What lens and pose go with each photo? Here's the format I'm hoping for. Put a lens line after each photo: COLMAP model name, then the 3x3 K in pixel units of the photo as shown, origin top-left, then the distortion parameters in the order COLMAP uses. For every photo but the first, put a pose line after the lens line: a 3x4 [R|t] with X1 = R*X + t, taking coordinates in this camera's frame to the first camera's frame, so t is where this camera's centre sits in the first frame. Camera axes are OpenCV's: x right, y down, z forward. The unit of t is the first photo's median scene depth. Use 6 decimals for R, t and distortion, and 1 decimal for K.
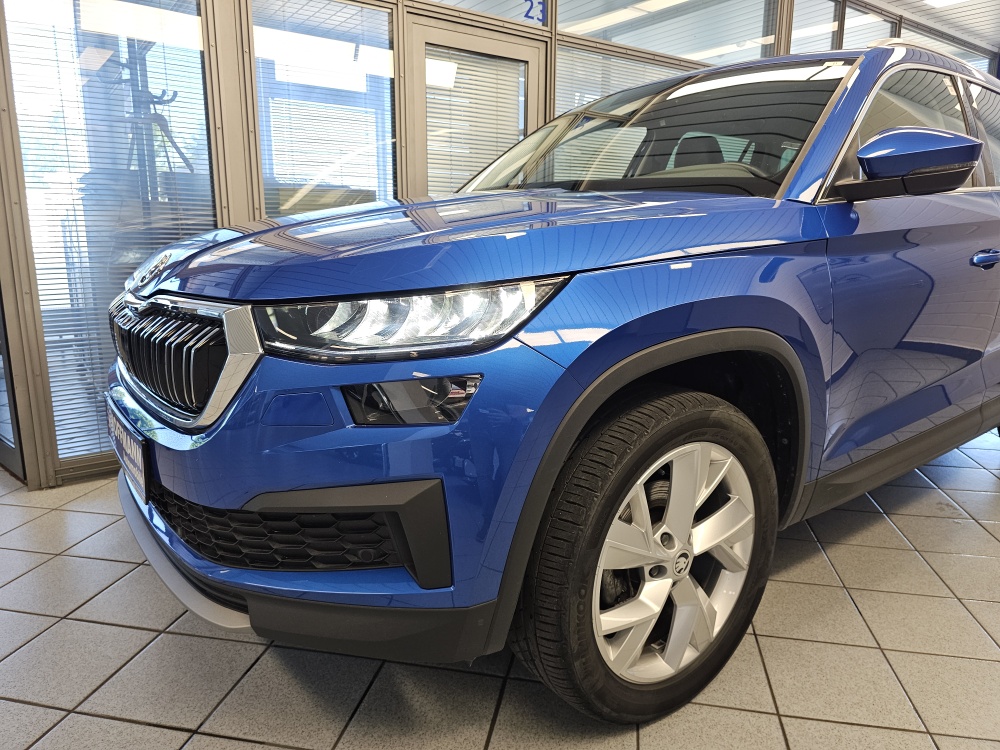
lens RADIAL K [[678.9, 0, 493.8], [0, 678.9, 376.3], [0, 0, 1]] dist [0.057637, -0.055404]
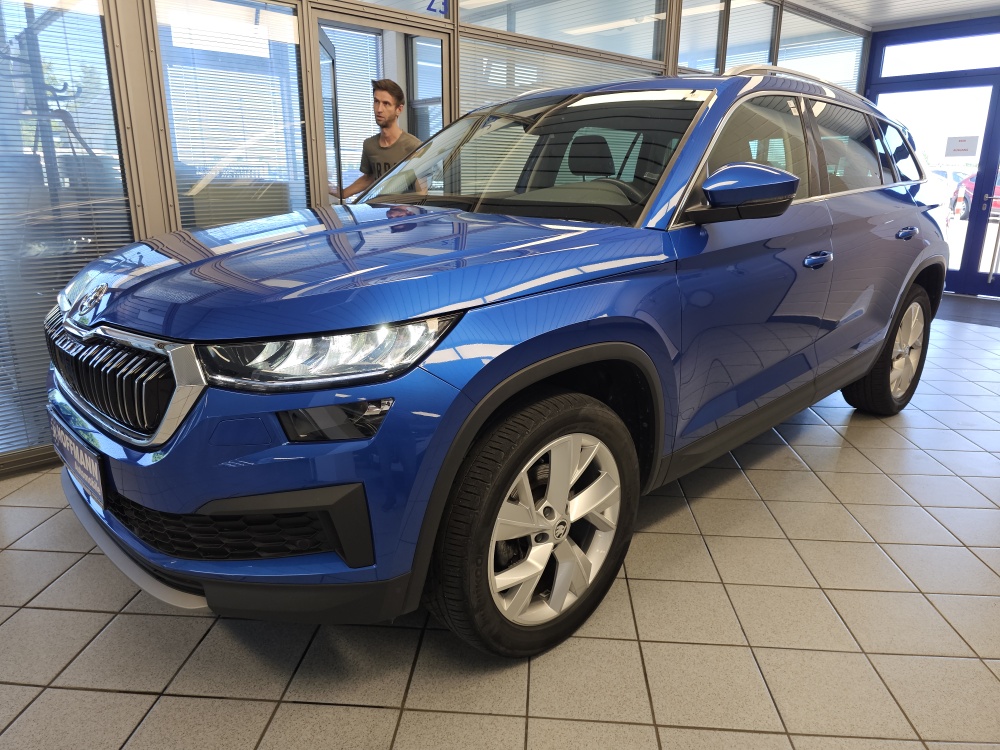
lens RADIAL K [[680.2, 0, 496.1], [0, 680.2, 380.5], [0, 0, 1]] dist [0.067970, -0.059534]
pose [[0.992730, -0.032338, 0.115935, 0.020608], [0.023278, 0.996629, 0.078667, -0.098782], [-0.118088, -0.075397, 0.990137, -0.200318]]
